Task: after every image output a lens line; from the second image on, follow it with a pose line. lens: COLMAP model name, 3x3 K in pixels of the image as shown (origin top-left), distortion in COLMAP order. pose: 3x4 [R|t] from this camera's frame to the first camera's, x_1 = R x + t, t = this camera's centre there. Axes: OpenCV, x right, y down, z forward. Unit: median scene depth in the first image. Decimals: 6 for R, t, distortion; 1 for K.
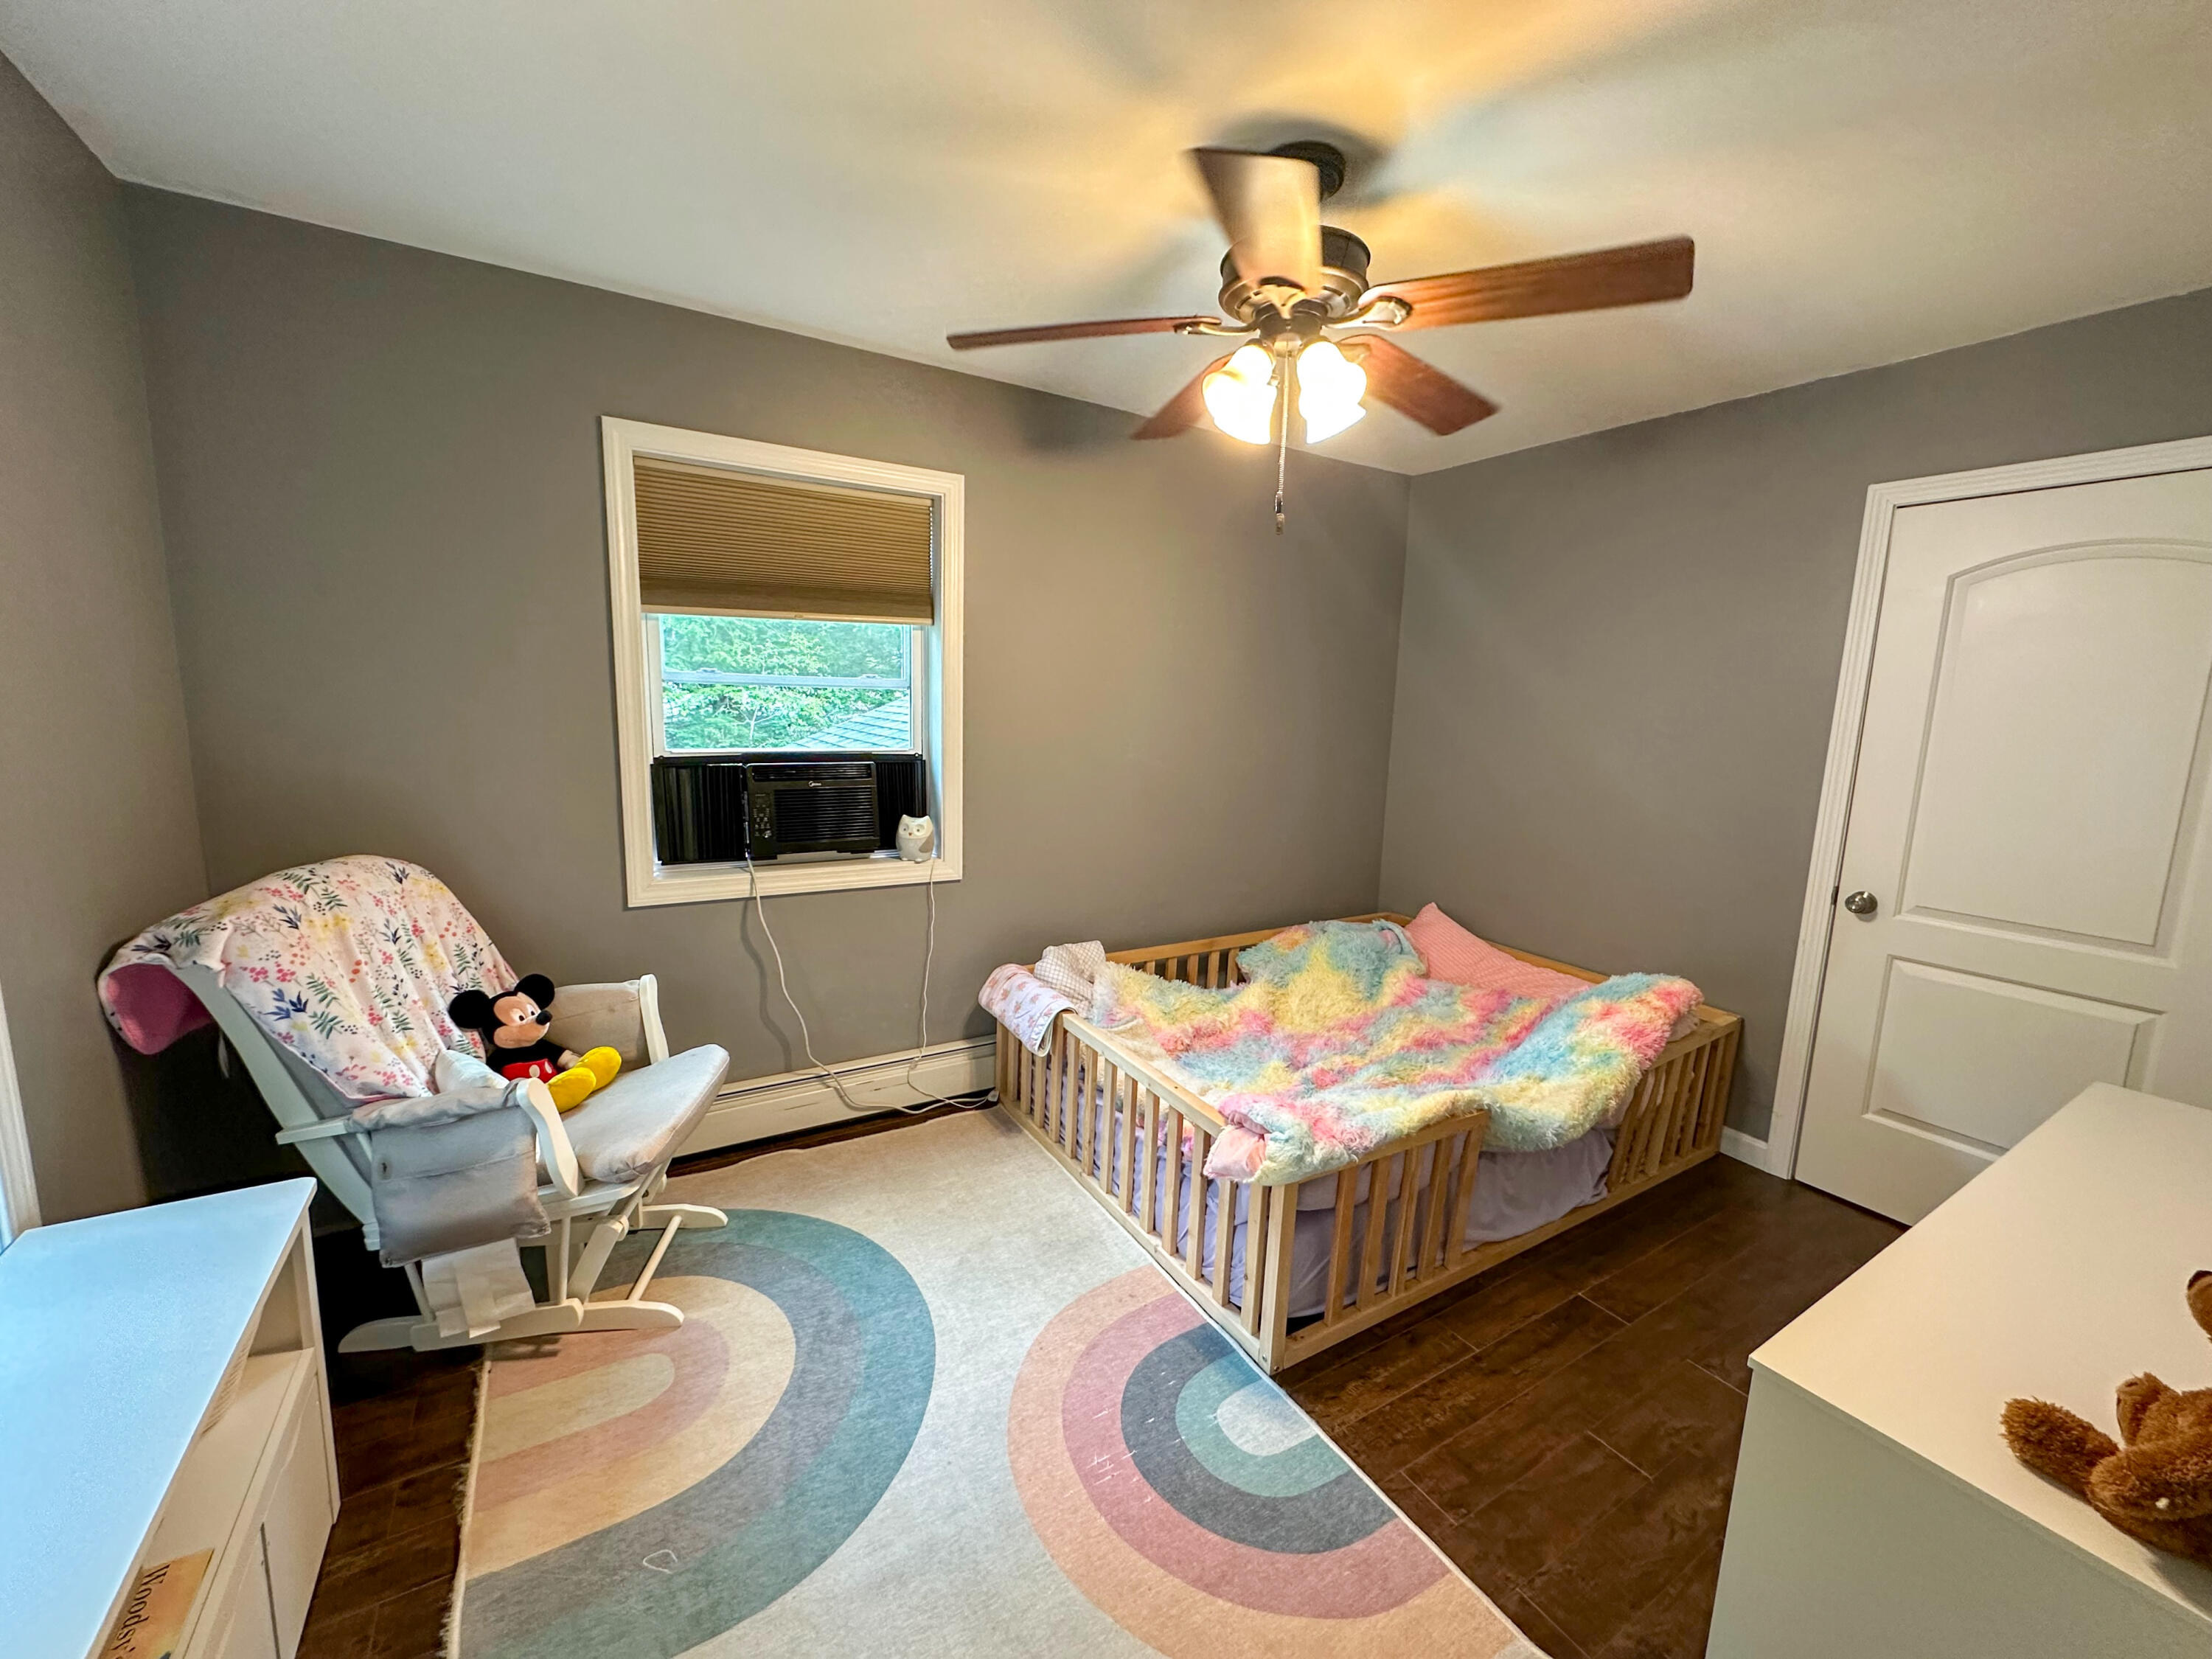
lens RADIAL K [[879.4, 0, 1110.7], [0, 879.4, 829.3], [0, 0, 1]] dist [-0.007099, 0.001435]
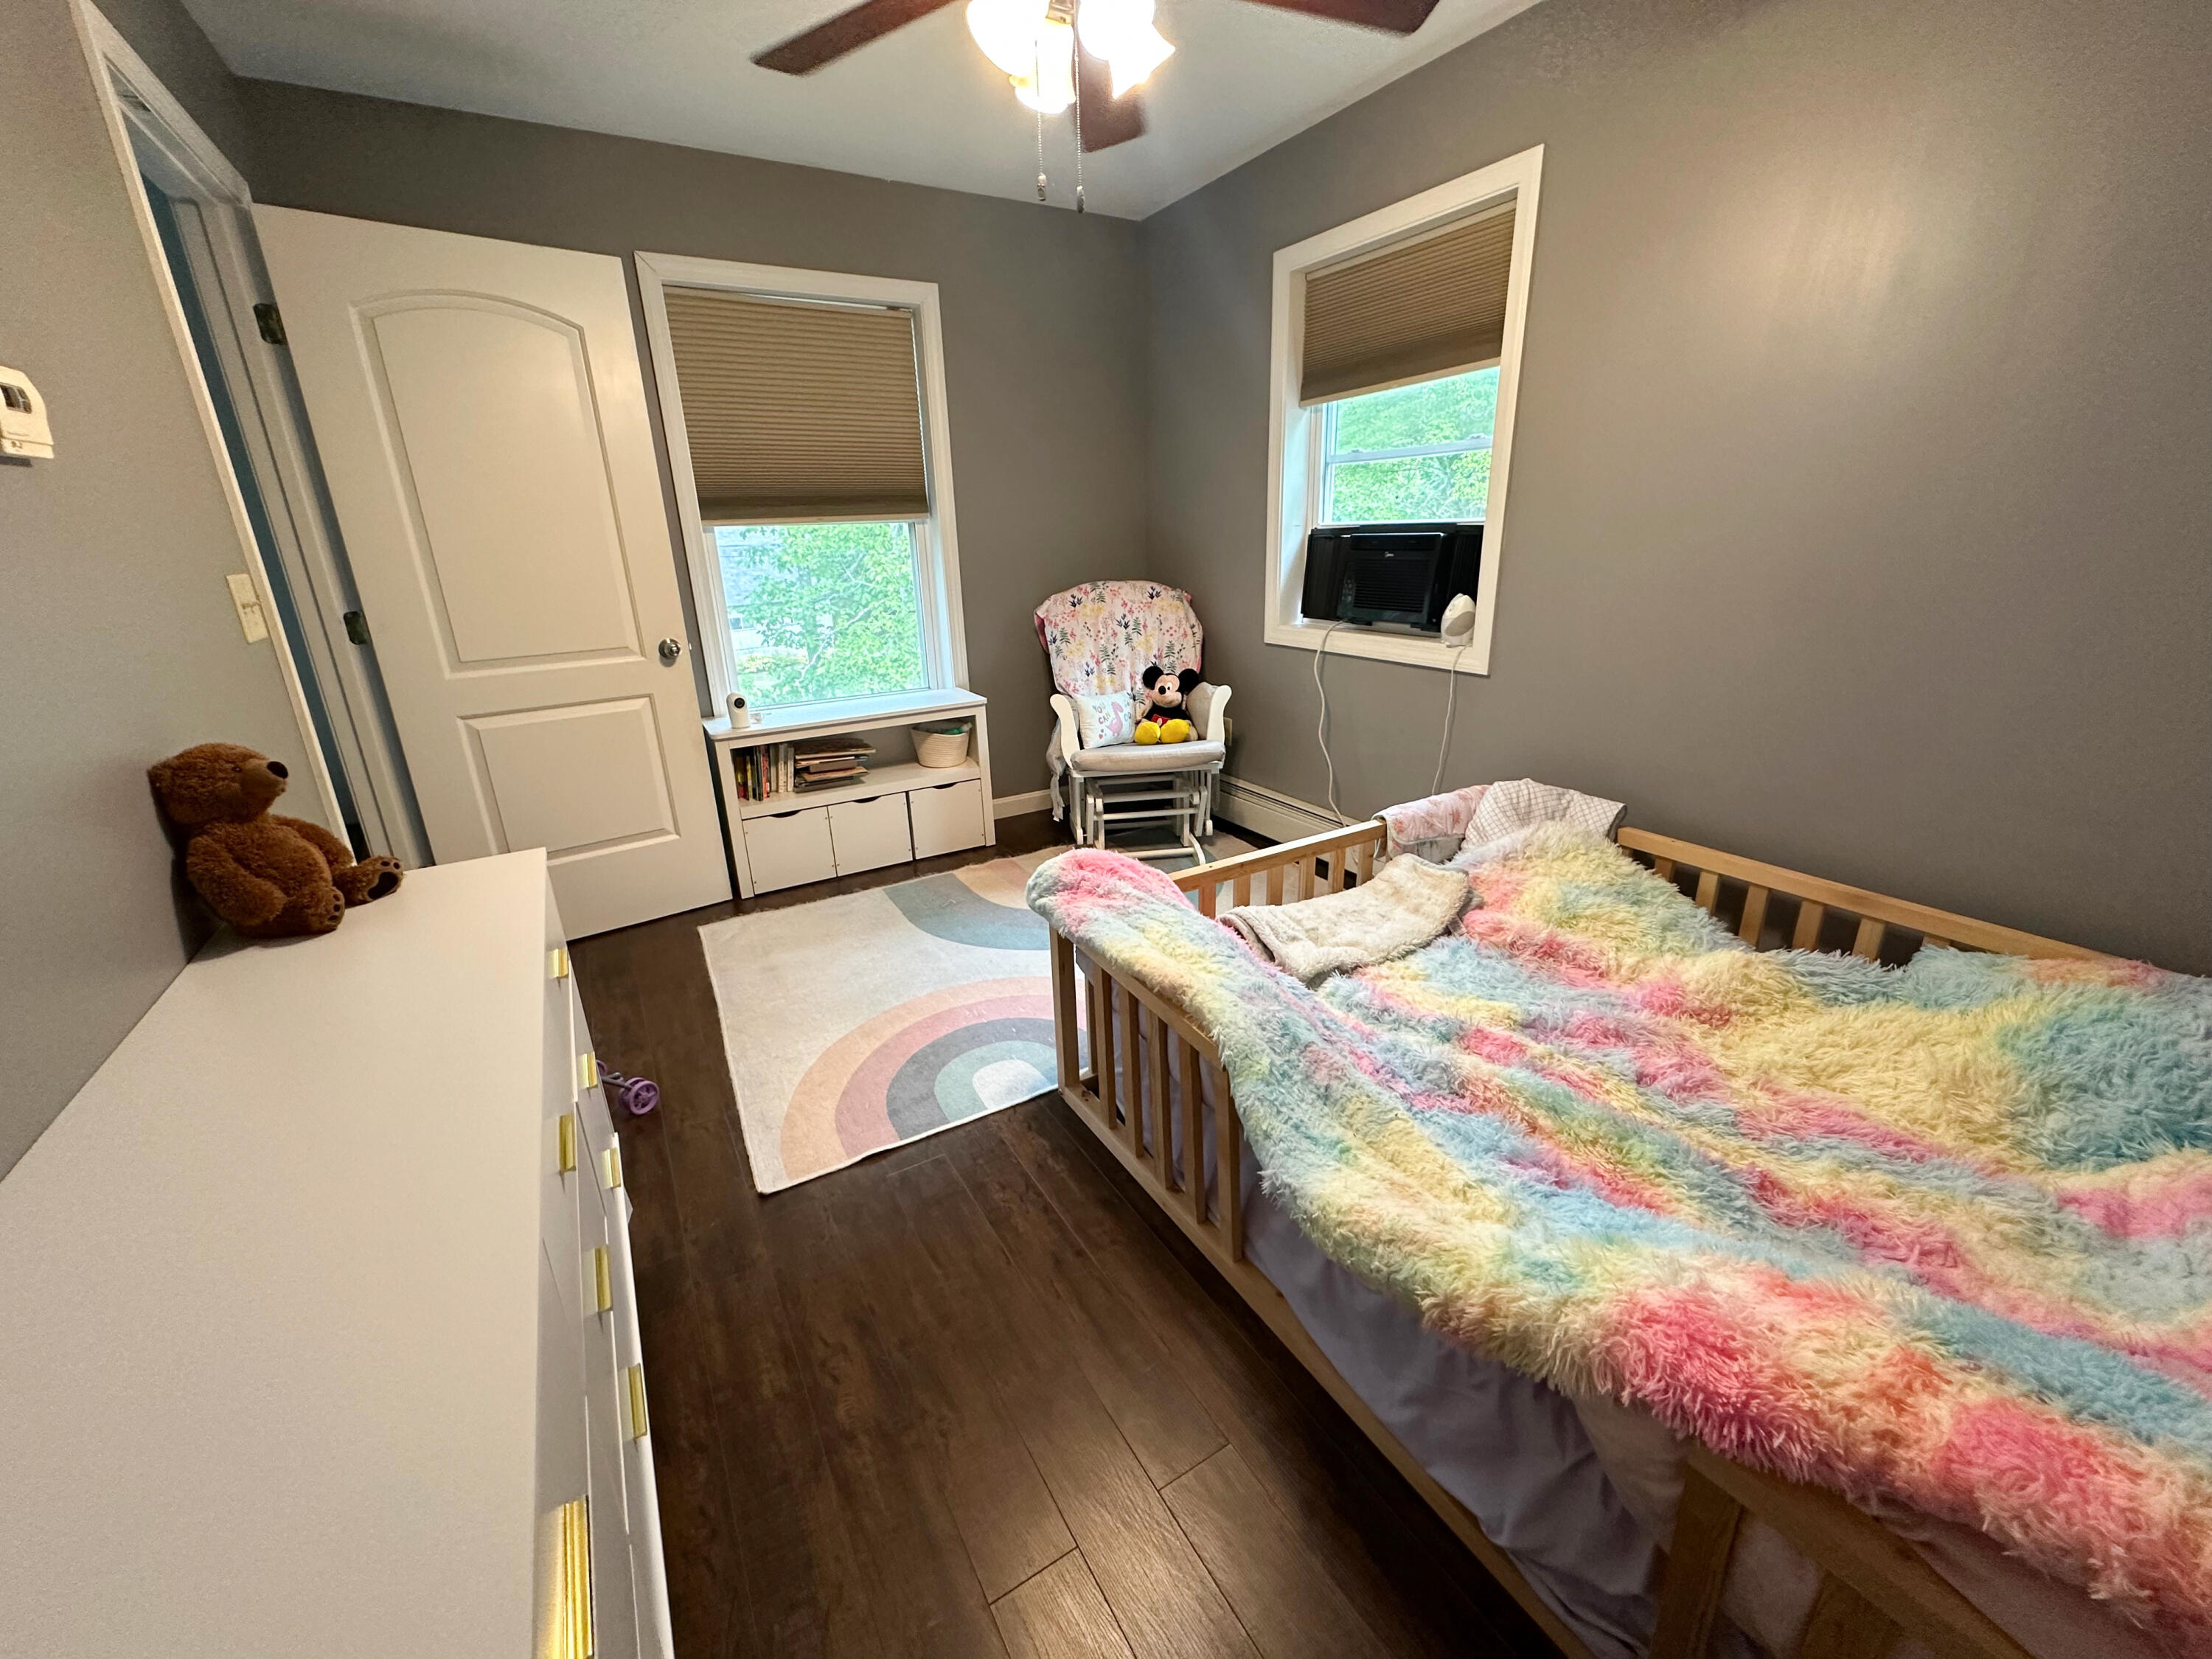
lens RADIAL K [[879.4, 0, 1106.9], [0, 879.4, 823.5], [0, 0, 1]] dist [-0.007099, 0.001435]
pose [[-0.010695, 0.295133, -0.955396, 0.760564], [-0.121298, 0.948012, 0.294210, -0.014840], [0.992559, 0.119034, 0.025660, 0.673701]]
